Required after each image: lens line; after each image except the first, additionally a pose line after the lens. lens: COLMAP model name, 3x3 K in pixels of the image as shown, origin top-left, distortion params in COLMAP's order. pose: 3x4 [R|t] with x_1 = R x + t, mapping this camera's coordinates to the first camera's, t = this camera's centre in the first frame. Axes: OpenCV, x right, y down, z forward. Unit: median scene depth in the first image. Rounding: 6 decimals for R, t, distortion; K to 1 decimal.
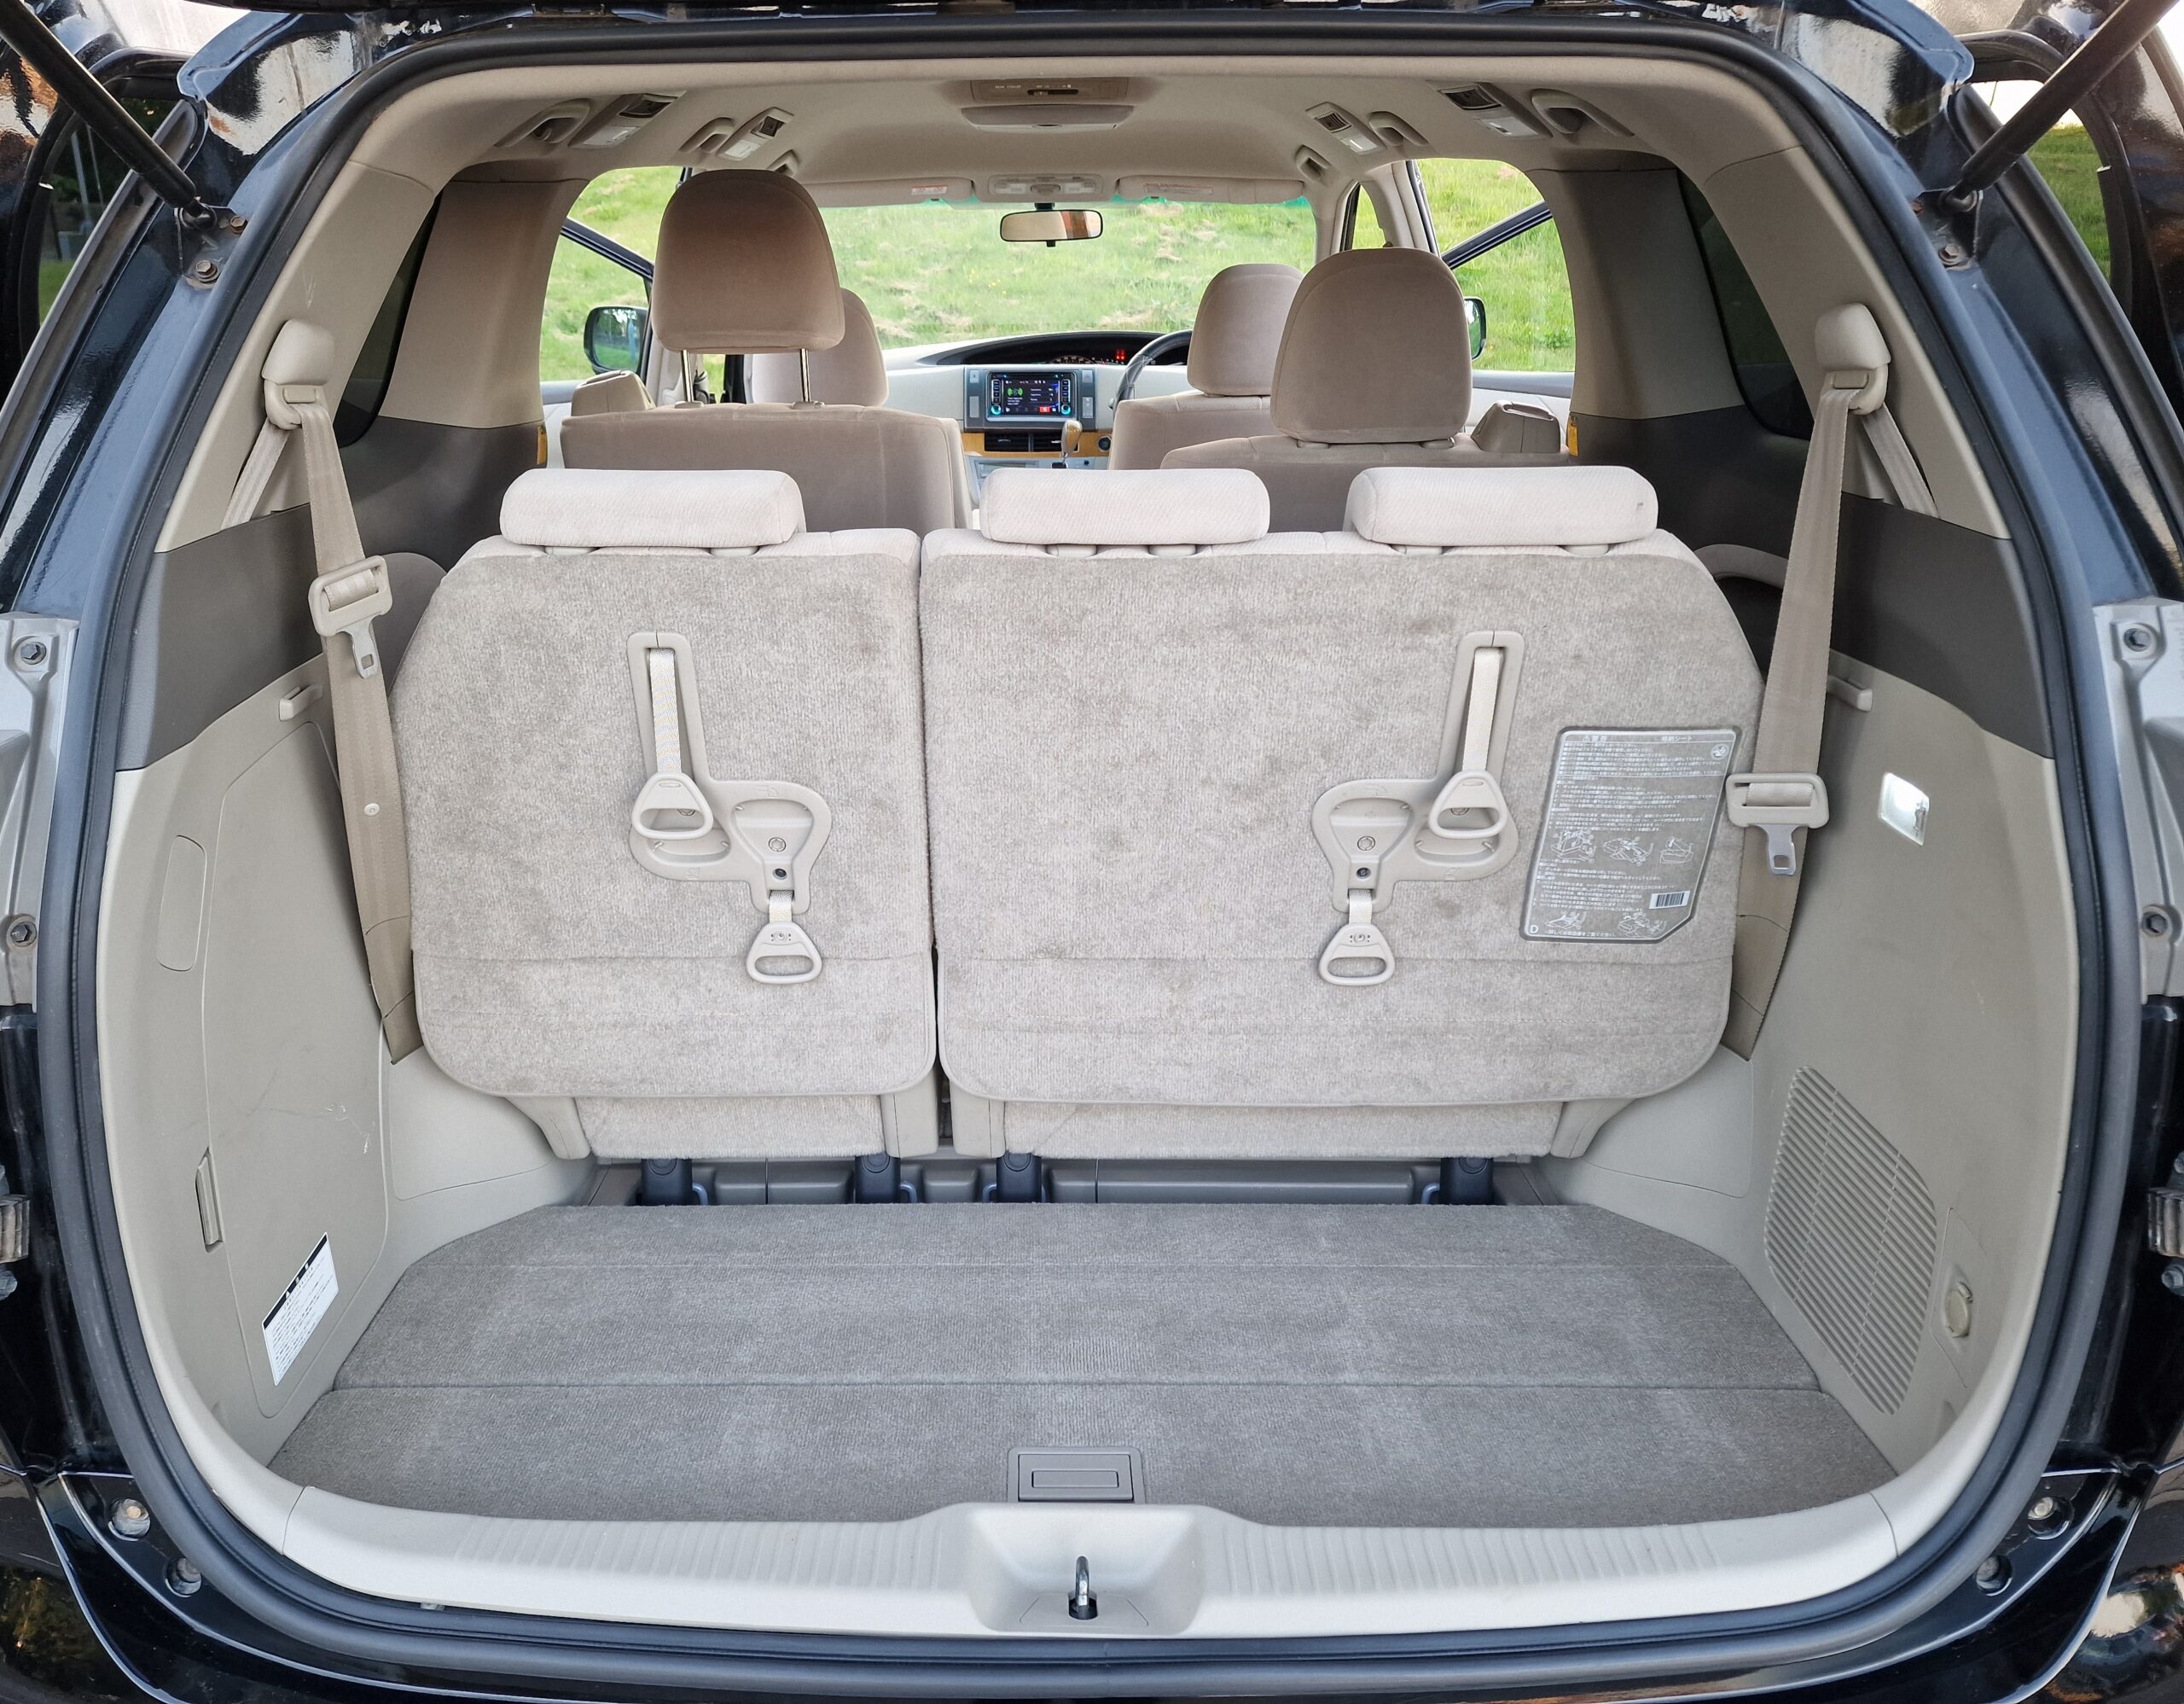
lens RADIAL K [[1471.7, 0, 1071.6], [0, 1471.7, 855.7], [0, 0, 1]] dist [0.062056, -0.001115]
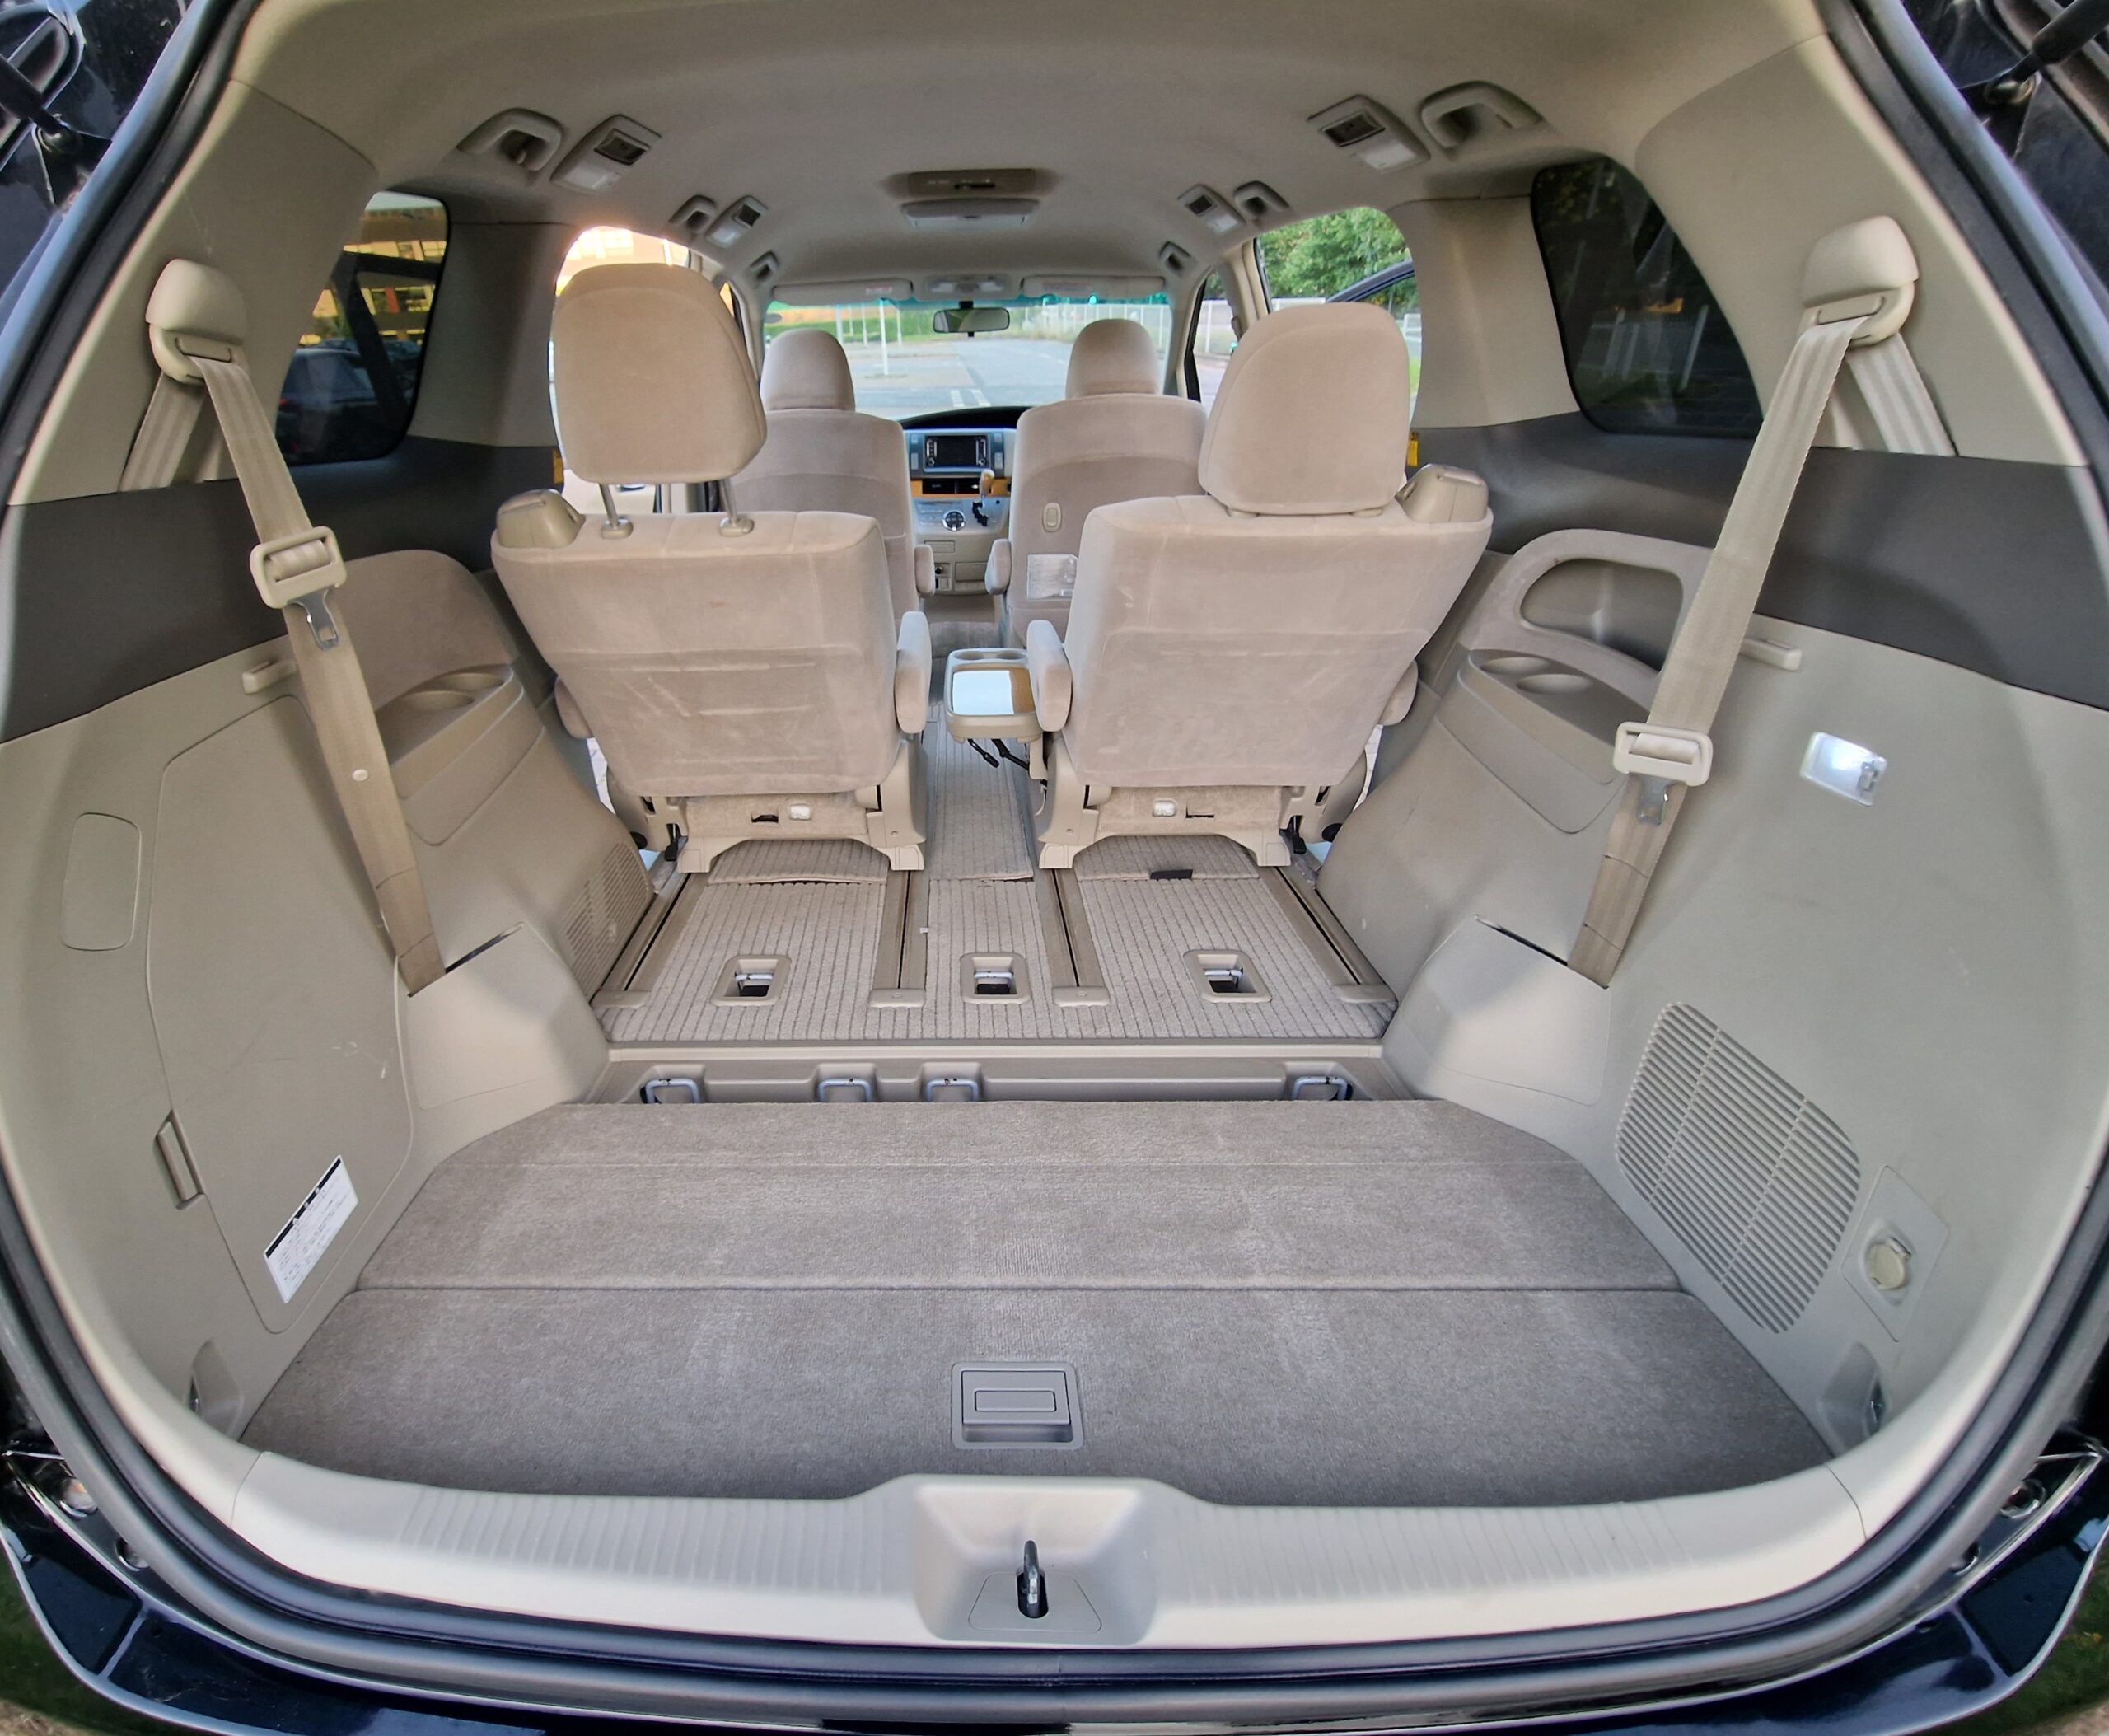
lens RADIAL K [[932.9, 0, 976.2], [0, 932.9, 837.9], [0, 0, 1]] dist [0.000909, -0.000251]
pose [[0.999955, -0.007147, -0.006180, -0.016795], [0.007493, 0.998290, 0.057965, -0.021592], [0.005756, -0.058009, 0.998299, 0.319383]]
